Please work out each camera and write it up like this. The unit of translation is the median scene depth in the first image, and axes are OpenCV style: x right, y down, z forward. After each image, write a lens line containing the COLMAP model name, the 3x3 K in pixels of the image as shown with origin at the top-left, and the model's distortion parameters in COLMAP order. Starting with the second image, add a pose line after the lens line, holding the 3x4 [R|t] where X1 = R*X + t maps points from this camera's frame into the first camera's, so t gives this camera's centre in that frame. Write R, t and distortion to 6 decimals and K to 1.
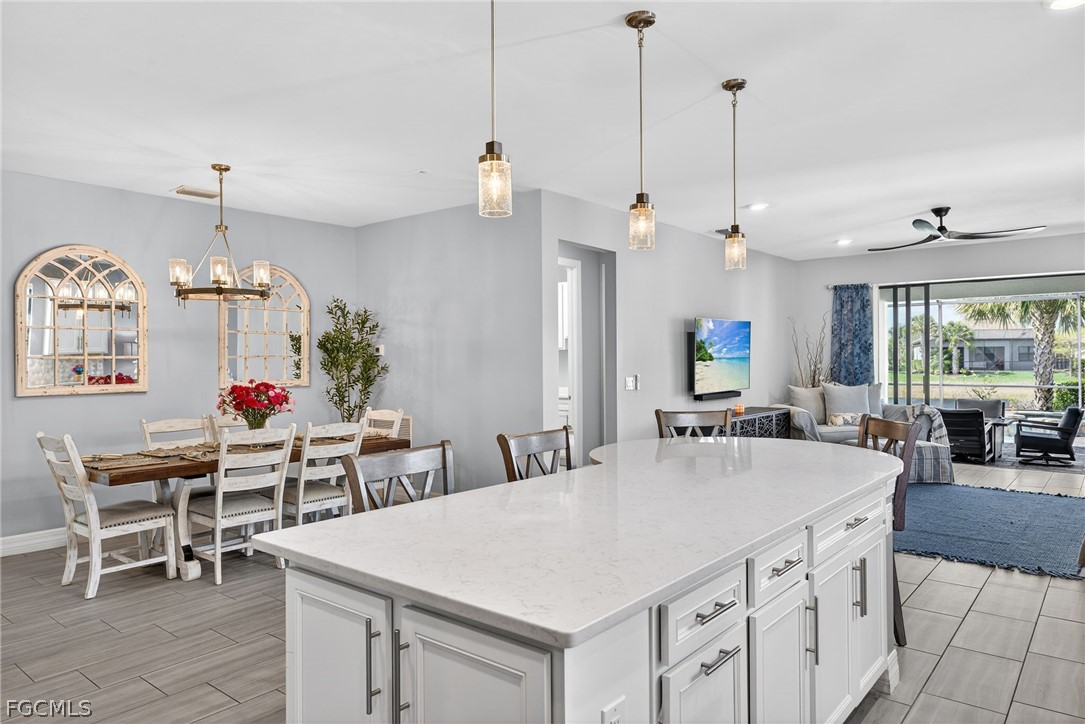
lens RADIAL K [[712.4, 0, 546.8], [0, 712.4, 358.5], [0, 0, 1]] dist [0.021241, -0.008692]
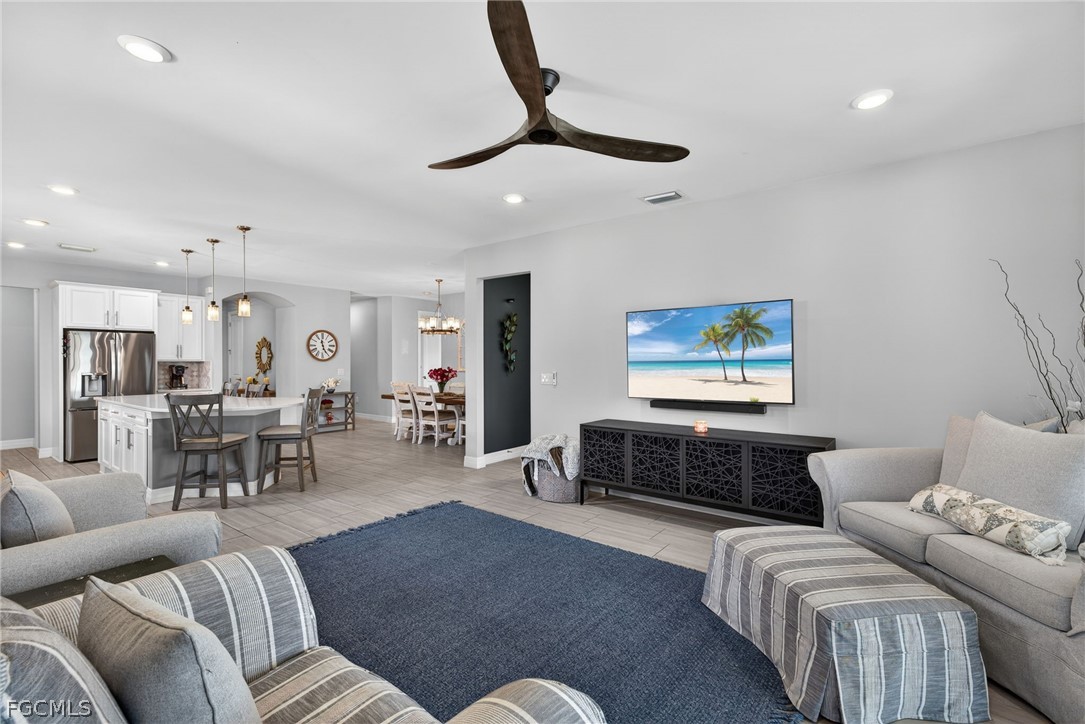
lens RADIAL K [[476.8, 0, 539.9], [0, 476.8, 361.9], [0, 0, 1]] dist [0.000900, -0.000040]
pose [[0.045631, 0.007428, -0.998931, 1.264205], [0.001795, 0.999970, 0.007518, 0.001626], [0.998957, -0.002136, 0.045616, 1.338635]]
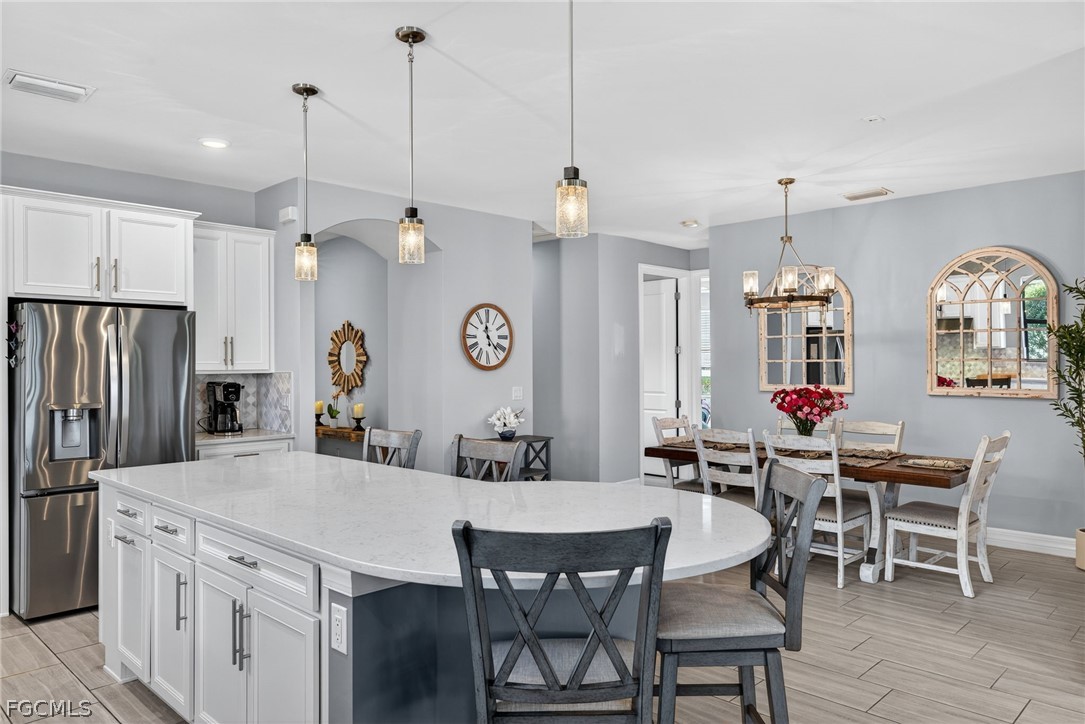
lens RADIAL K [[761.0, 0, 551.8], [0, 761.0, 359.9], [0, 0, 1]] dist [-0.000616, 0.004713]
pose [[-0.078211, 0.001485, -0.996936, 0.720544], [0.006631, 0.999978, 0.000969, -0.008647], [0.996915, -0.006535, -0.078219, 0.782974]]
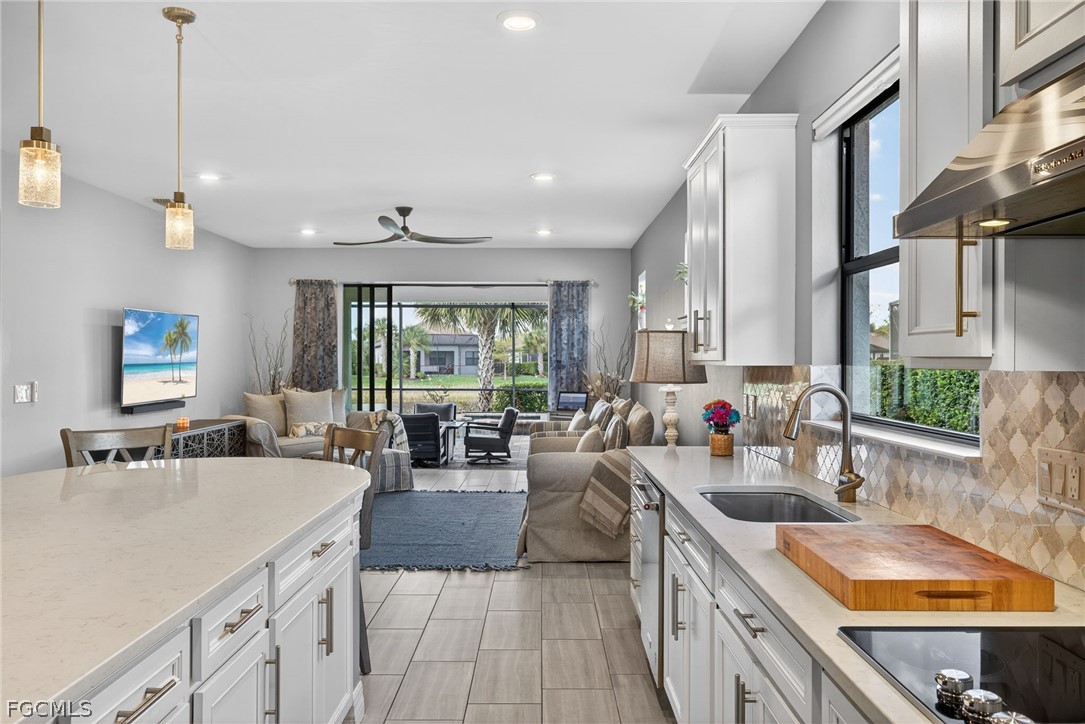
lens RADIAL K [[761.0, 0, 534.5], [0, 761.0, 362.2], [0, 0, 1]] dist [-0.000616, 0.004713]
pose [[0.766916, 0.007880, 0.641699, 0.024473], [-0.009083, 0.999958, -0.001423, -0.000453], [-0.641683, -0.004737, 0.766955, 0.093919]]
